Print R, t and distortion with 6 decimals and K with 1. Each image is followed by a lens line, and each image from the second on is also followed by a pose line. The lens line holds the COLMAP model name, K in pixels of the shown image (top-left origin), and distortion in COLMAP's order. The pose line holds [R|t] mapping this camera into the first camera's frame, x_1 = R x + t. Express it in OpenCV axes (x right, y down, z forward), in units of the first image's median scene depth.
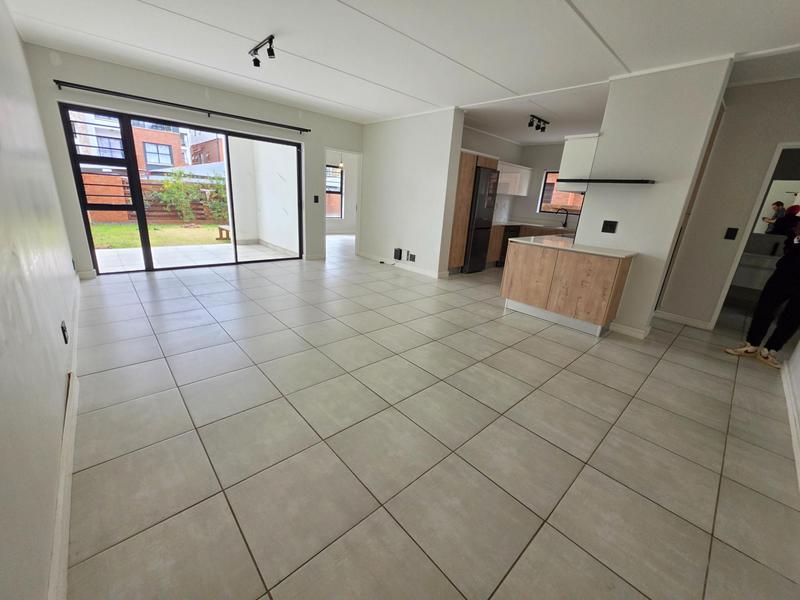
lens RADIAL K [[321.8, 0, 397.0], [0, 321.8, 294.5], [0, 0, 1]] dist [-0.001483, -0.000061]
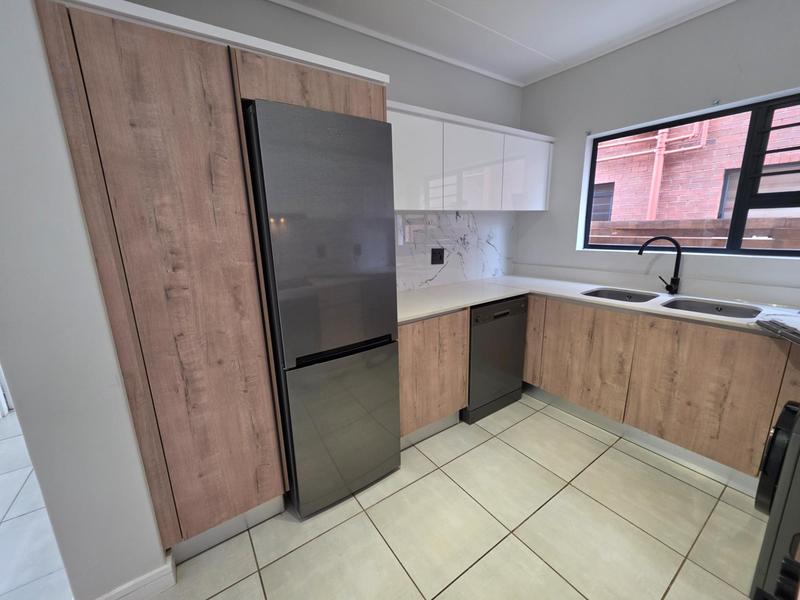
lens RADIAL K [[321.8, 0, 397.0], [0, 321.8, 294.5], [0, 0, 1]] dist [-0.001483, -0.000061]
pose [[0.987853, -0.068942, -0.139261, 0.274882], [0.055241, 0.993456, -0.099964, -0.177192], [0.145241, 0.091057, 0.985197, 0.604009]]
